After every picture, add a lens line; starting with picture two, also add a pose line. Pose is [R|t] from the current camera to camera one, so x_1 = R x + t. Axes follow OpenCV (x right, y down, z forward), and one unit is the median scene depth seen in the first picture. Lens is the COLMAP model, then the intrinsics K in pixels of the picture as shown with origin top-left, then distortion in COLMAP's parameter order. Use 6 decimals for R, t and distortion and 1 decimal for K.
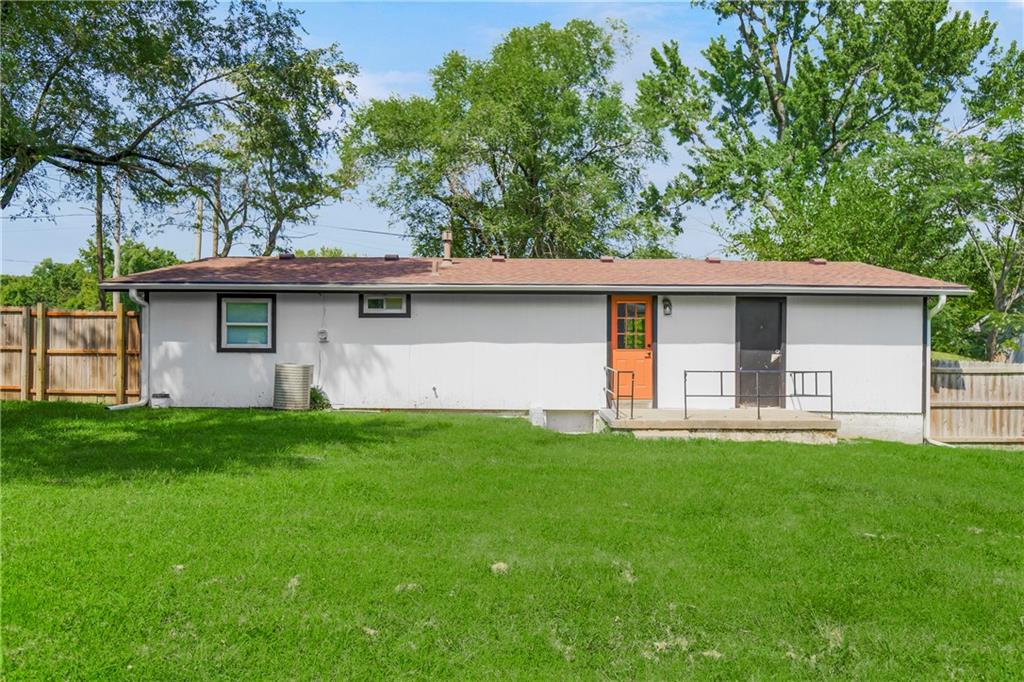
lens RADIAL K [[714.6, 0, 512.0], [0, 714.6, 341.0], [0, 0, 1]] dist [-0.000840, -0.000232]
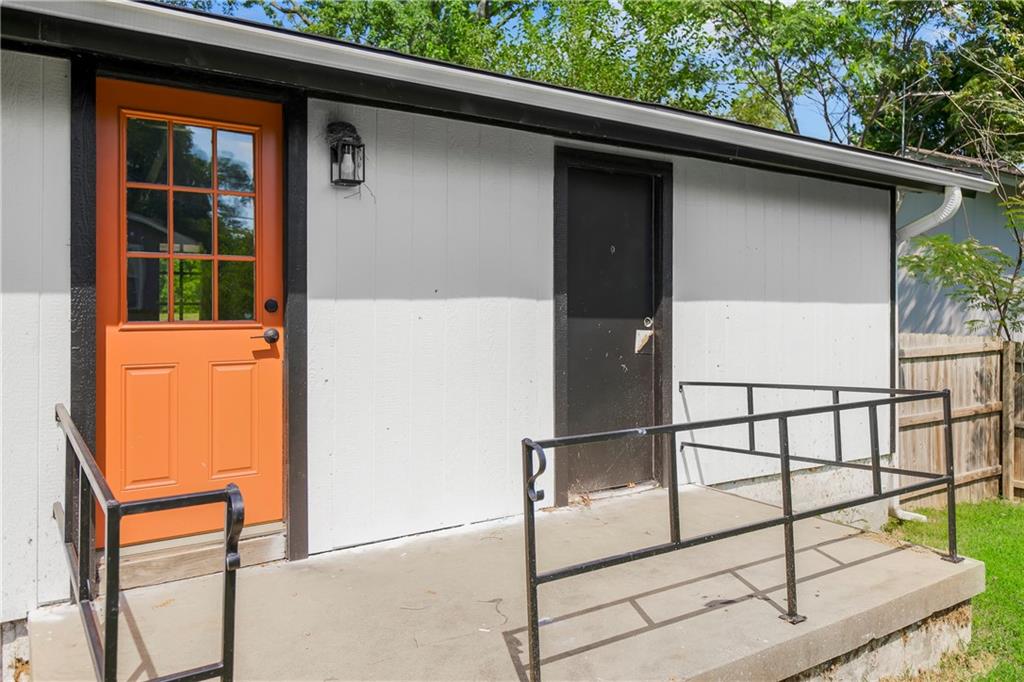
lens RADIAL K [[753.6, 0, 512.6], [0, 753.6, 312.4], [0, 0, 1]] dist [-0.001466, -0.000610]
pose [[0.808148, -0.010706, 0.588883, 0.107310], [-0.004059, 0.999710, 0.023745, 0.001966], [-0.588966, -0.021580, 0.807870, 0.747961]]
